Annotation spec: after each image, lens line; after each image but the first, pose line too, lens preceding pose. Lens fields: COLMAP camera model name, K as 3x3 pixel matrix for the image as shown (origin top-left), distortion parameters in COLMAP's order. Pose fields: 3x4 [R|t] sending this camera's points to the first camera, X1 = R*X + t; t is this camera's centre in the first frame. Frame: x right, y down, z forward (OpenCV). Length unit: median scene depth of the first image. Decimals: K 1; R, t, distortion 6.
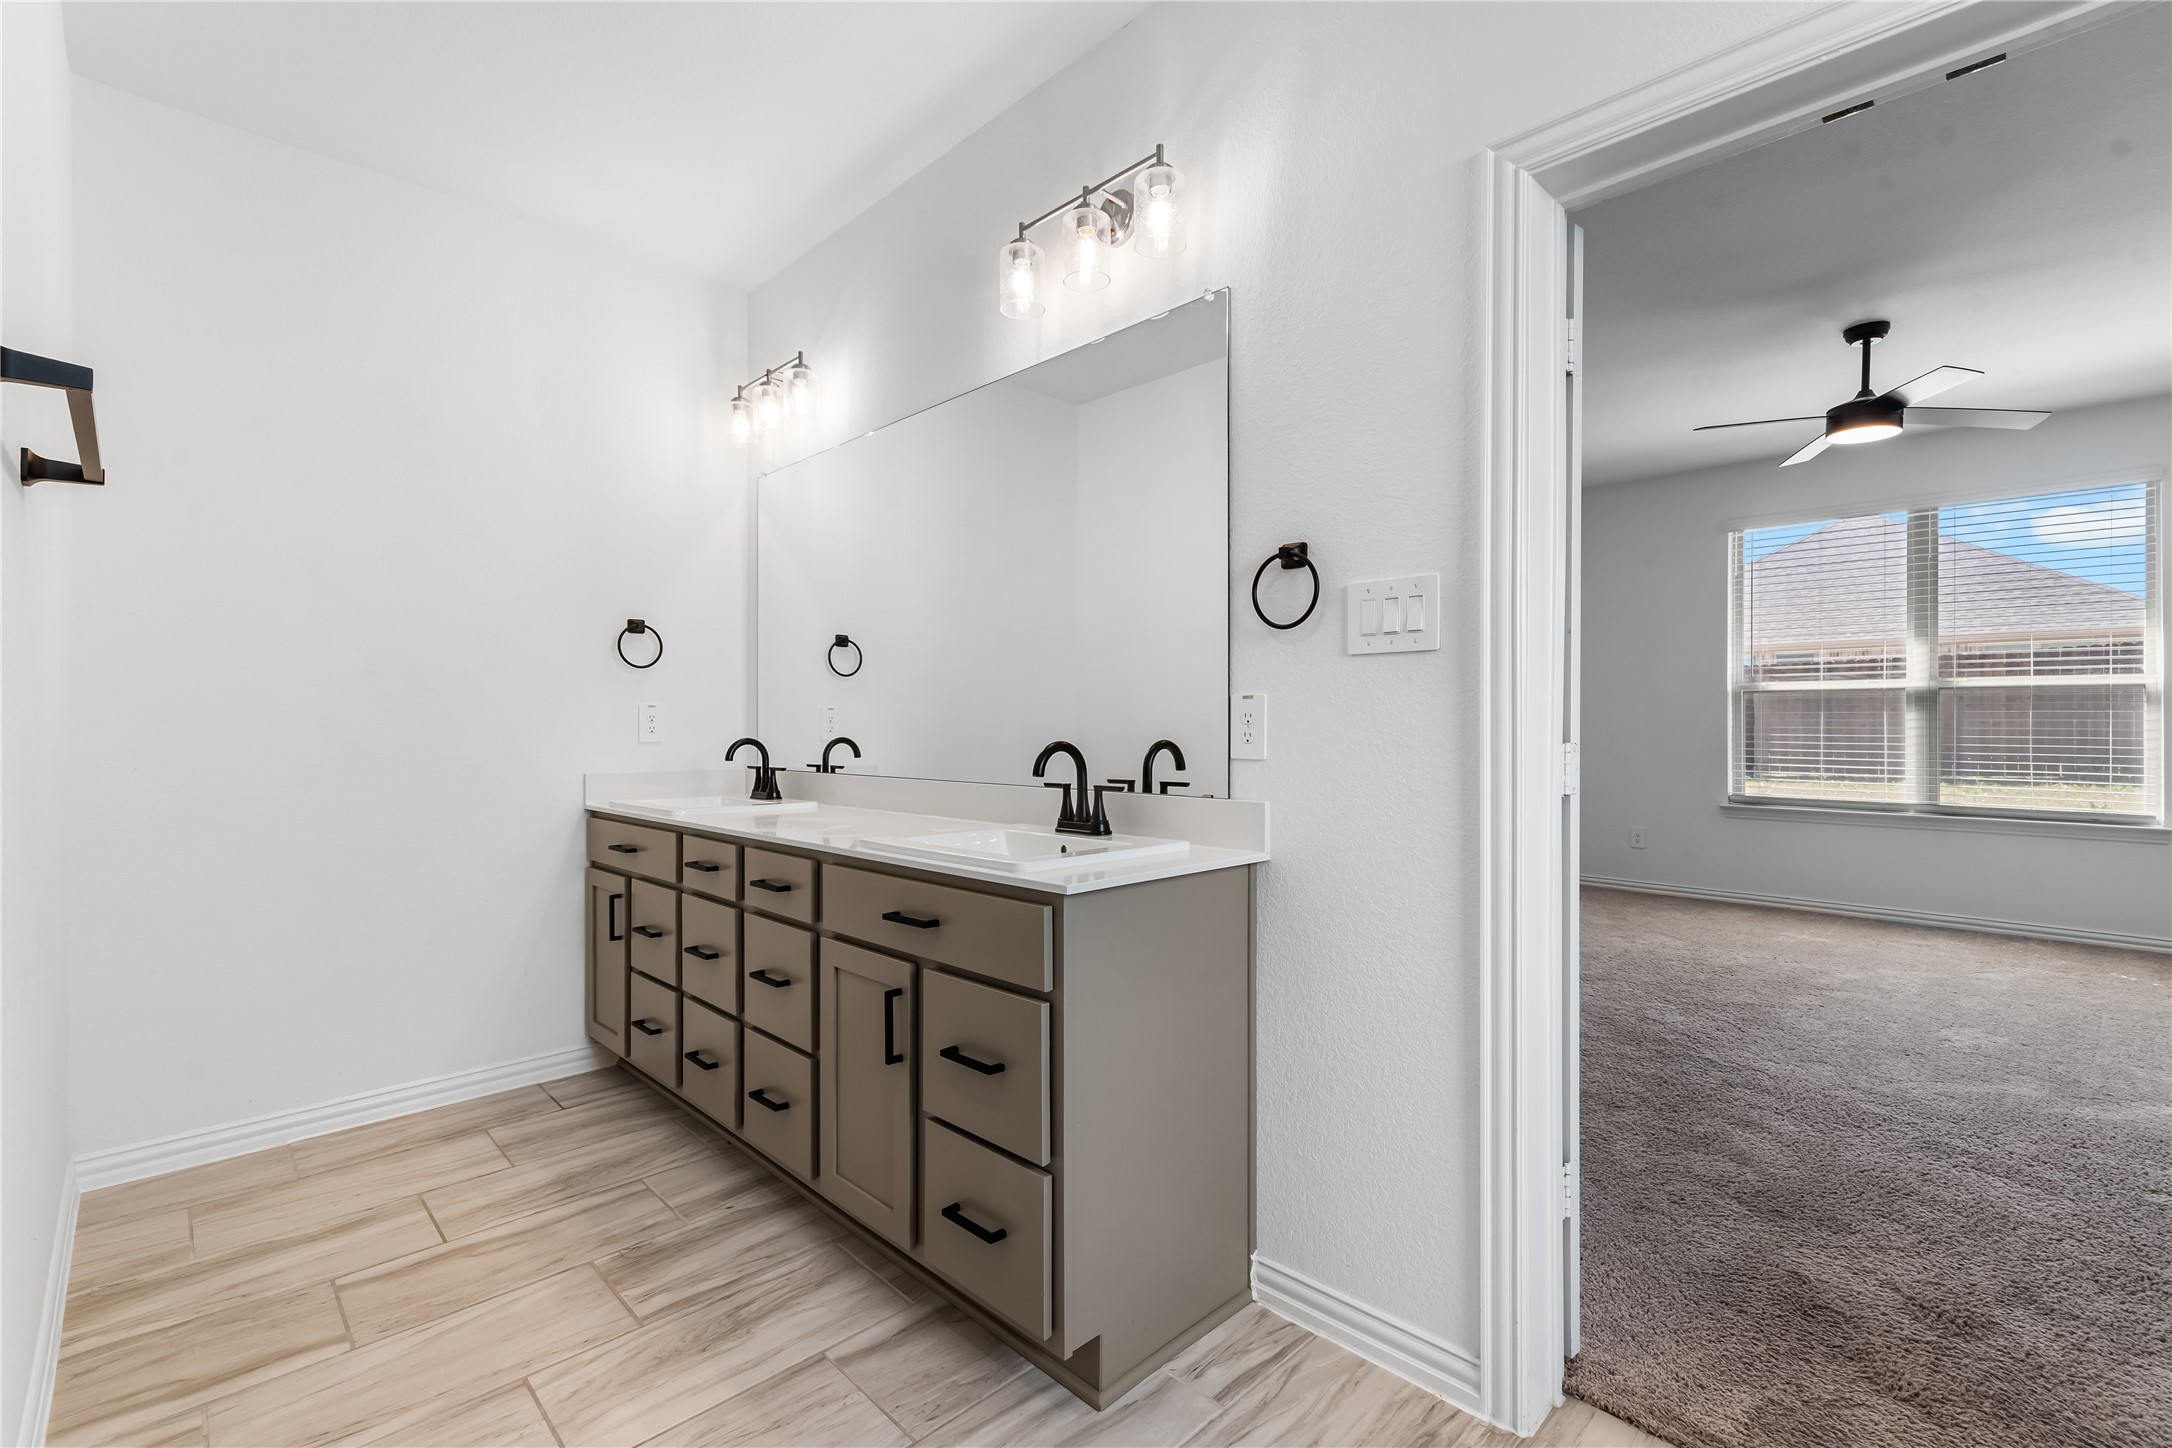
lens RADIAL K [[955.6, 0, 1083.5], [0, 955.6, 724.5], [0, 0, 1]] dist [0.004352, 0.000507]
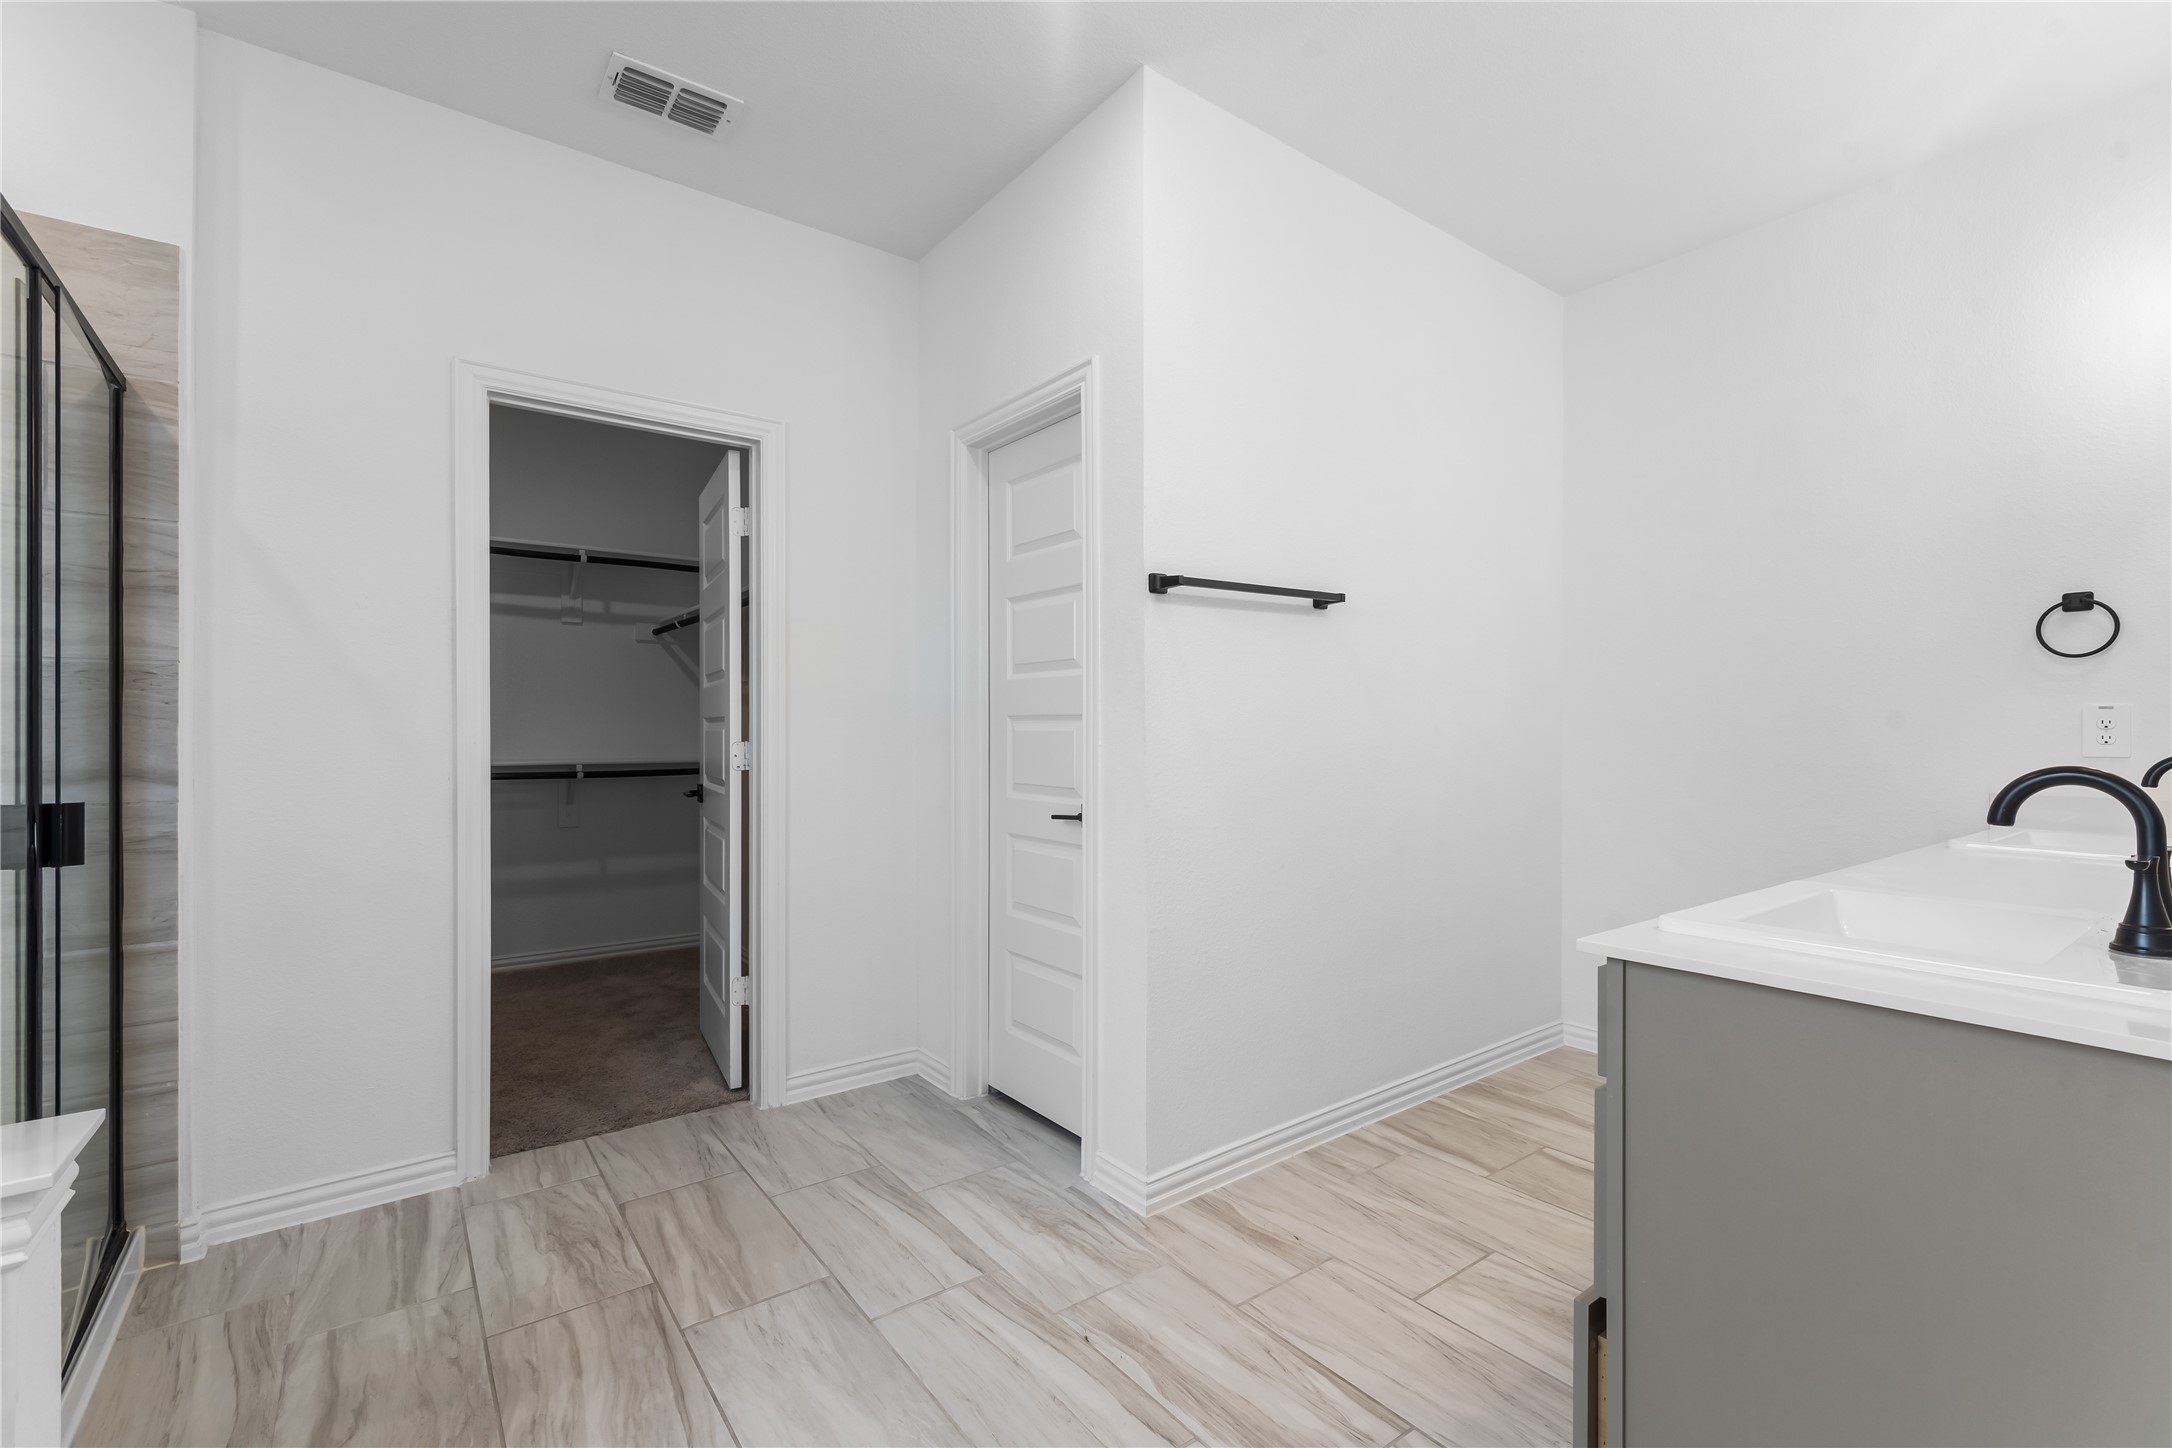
lens RADIAL K [[955.6, 0, 1092.2], [0, 955.6, 730.6], [0, 0, 1]] dist [0.004352, 0.000507]
pose [[-0.123297, -0.000018, -0.992370, 0.700548], [-0.001186, 0.999999, 0.000129, -0.000977], [0.992369, 0.001193, -0.123297, 0.606278]]
